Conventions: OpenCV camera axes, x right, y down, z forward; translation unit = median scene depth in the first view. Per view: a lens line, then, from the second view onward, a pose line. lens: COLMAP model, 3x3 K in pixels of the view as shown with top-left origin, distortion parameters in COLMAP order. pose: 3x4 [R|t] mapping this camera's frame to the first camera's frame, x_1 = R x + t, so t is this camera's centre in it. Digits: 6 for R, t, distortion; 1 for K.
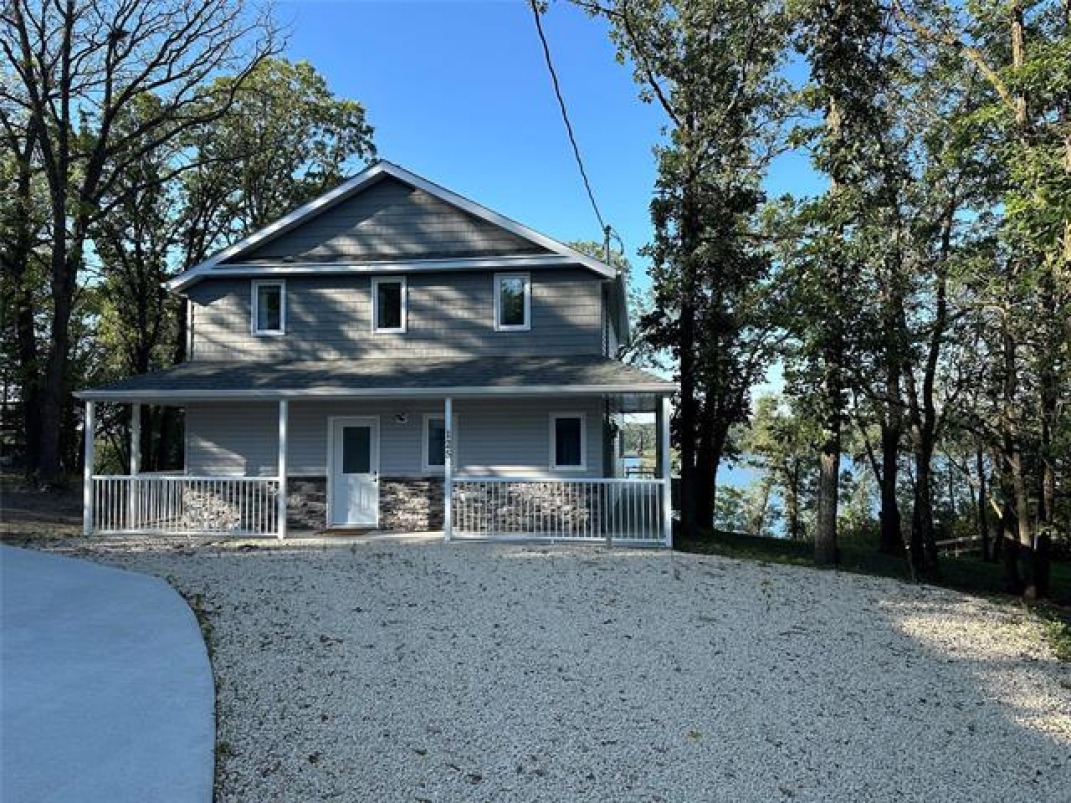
lens RADIAL K [[744.8, 0, 536.2], [0, 744.8, 404.7], [0, 0, 1]] dist [0.002272, -0.005735]
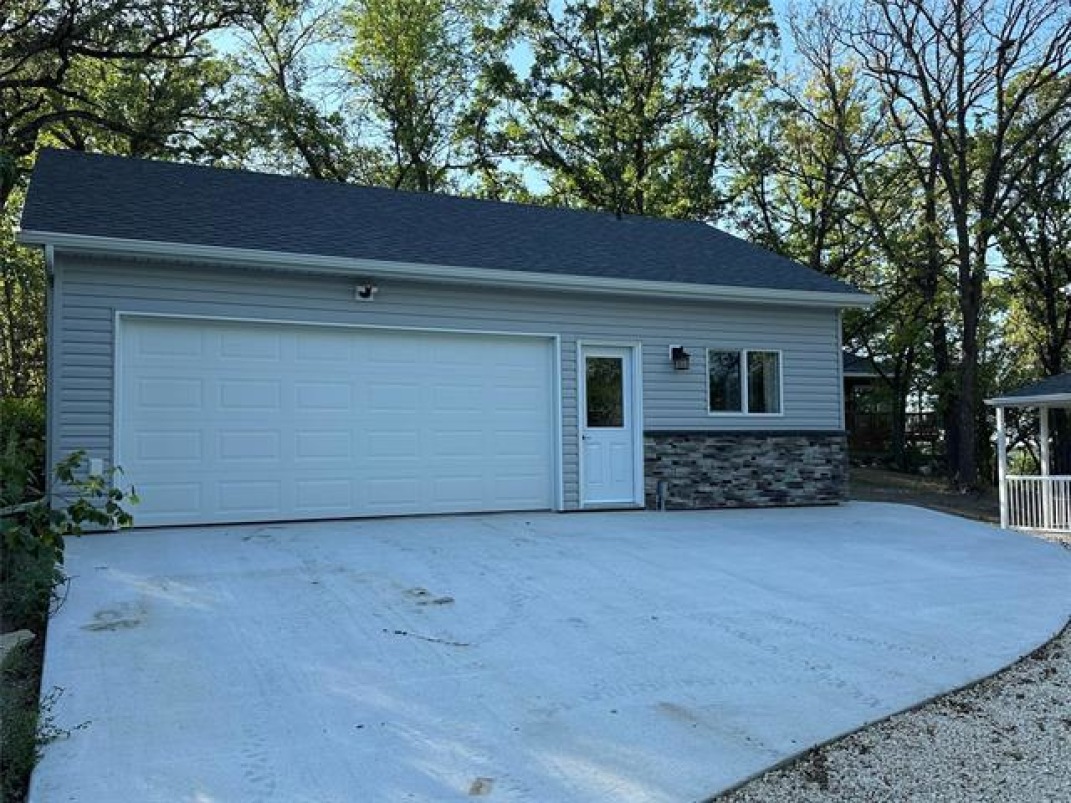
lens RADIAL K [[971.0, 0, 535.7], [0, 971.0, 404.6], [0, 0, 1]] dist [0.009684, 0.015323]
pose [[0.548324, -0.049547, -0.834797, 0.158564], [0.045121, 0.998542, -0.029629, 0.002372], [0.835048, -0.021421, 0.549760, -0.253981]]
